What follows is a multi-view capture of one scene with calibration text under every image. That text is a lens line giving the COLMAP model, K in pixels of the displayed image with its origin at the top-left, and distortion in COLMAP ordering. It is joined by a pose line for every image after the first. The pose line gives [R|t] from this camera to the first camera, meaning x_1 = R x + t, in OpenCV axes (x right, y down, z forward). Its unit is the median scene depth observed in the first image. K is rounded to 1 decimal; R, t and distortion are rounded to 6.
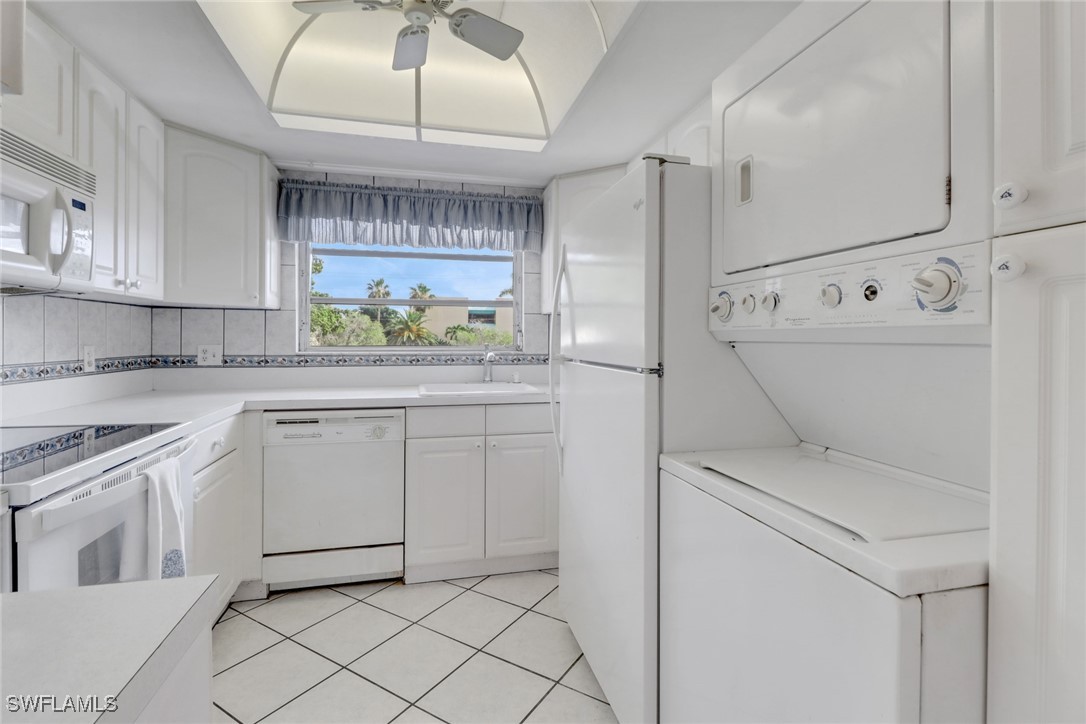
lens RADIAL K [[508.8, 0, 539.3], [0, 508.8, 340.0], [0, 0, 1]] dist [0.016074, -0.011650]
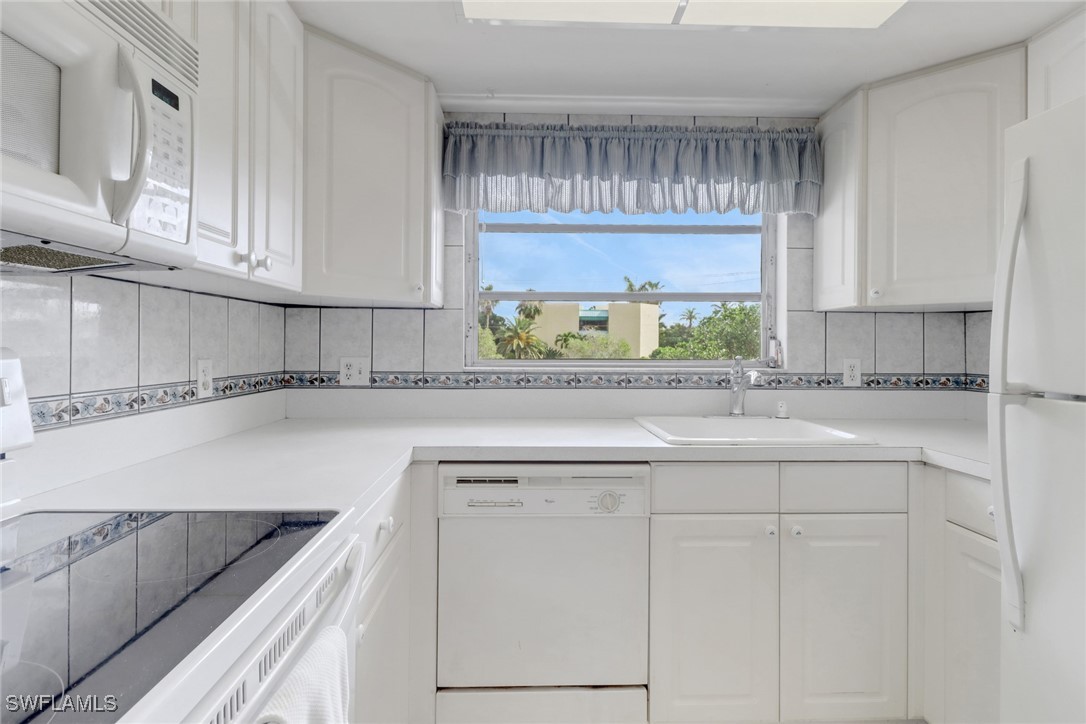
lens RADIAL K [[525.2, 0, 533.7], [0, 525.2, 342.8], [0, 0, 1]] dist [0.021653, -0.012480]
pose [[0.979585, -0.000072, -0.201029, -0.254778], [-0.001958, 0.999949, -0.009898, -0.004311], [0.201019, 0.010089, 0.979535, 0.329130]]
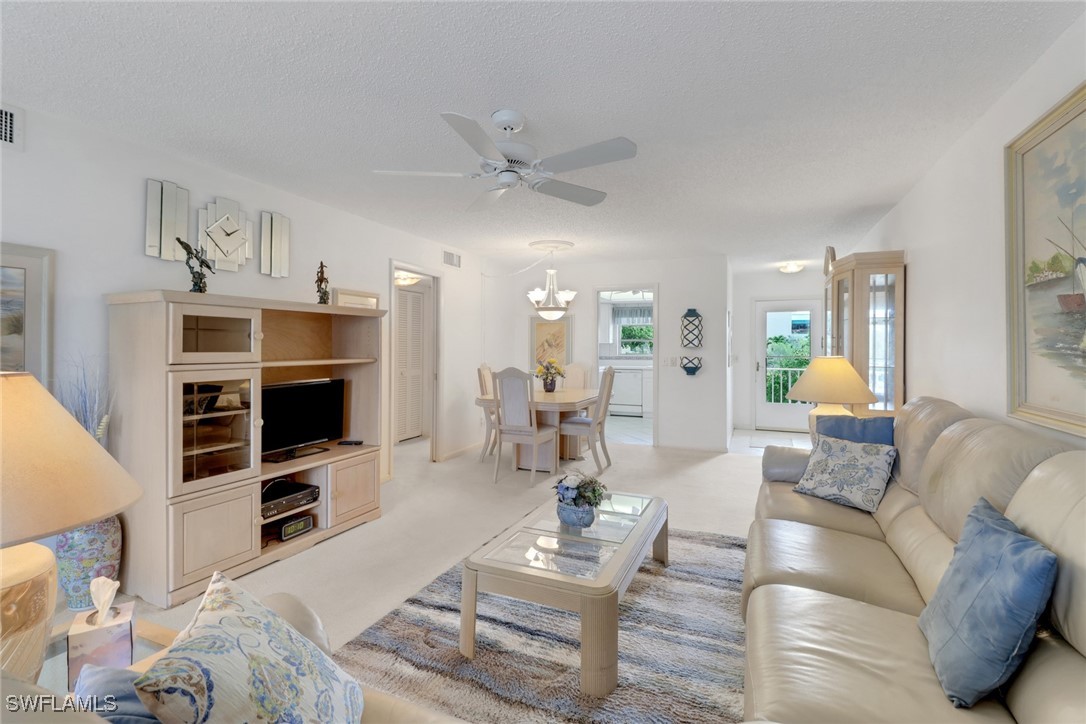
lens RADIAL K [[525.2, 0, 539.8], [0, 525.2, 344.4], [0, 0, 1]] dist [0.021653, -0.012480]
pose [[0.810504, -0.004778, -0.585714, 1.337090], [-0.001455, 0.999947, -0.010171, -0.017796], [0.585732, 0.009096, 0.810454, -2.481804]]
